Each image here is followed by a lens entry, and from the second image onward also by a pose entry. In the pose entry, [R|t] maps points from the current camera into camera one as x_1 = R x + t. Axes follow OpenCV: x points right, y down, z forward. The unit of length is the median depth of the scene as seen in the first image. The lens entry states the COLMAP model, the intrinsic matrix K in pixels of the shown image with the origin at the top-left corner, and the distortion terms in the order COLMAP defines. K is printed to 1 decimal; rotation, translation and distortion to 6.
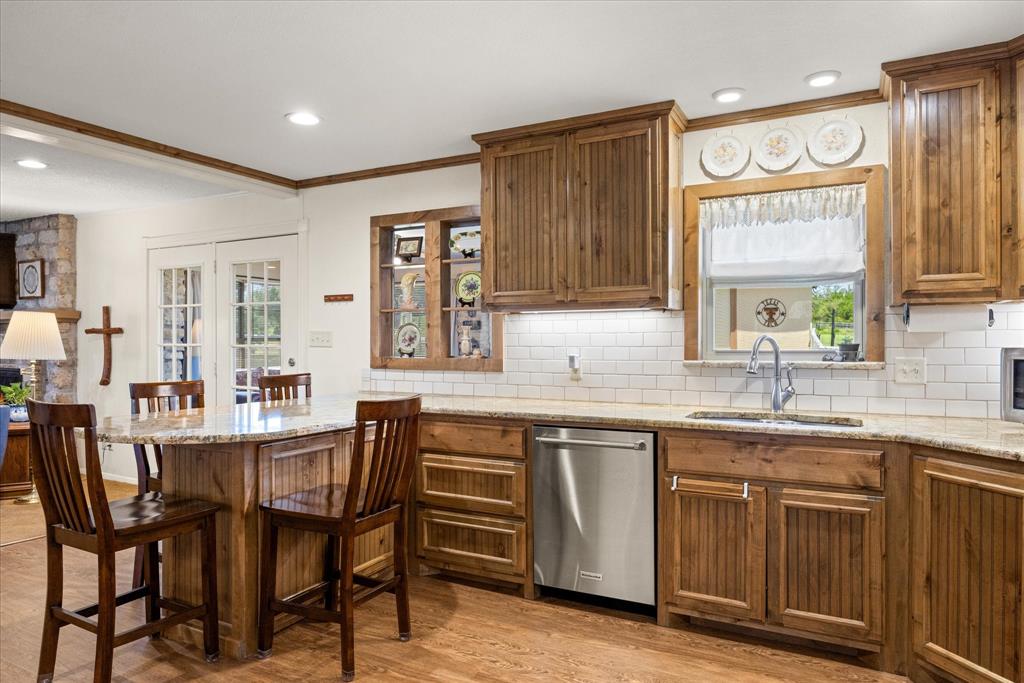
lens RADIAL K [[667.6, 0, 548.3], [0, 667.6, 342.4], [0, 0, 1]] dist [-0.001089, -0.001859]
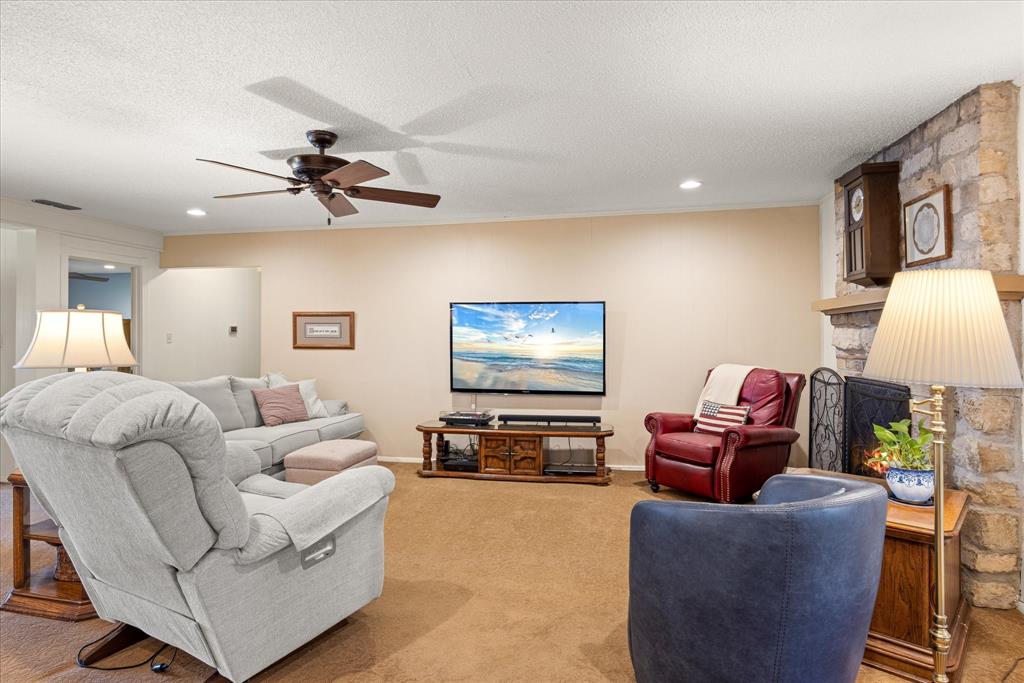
lens RADIAL K [[569.3, 0, 501.6], [0, 569.3, 327.5], [0, 0, 1]] dist [0.000888, 0.000186]
pose [[0.277877, -0.009061, -0.960574, -0.417334], [-0.000731, 0.999953, -0.009644, -0.005860], [0.960616, 0.003382, 0.277857, 0.526356]]
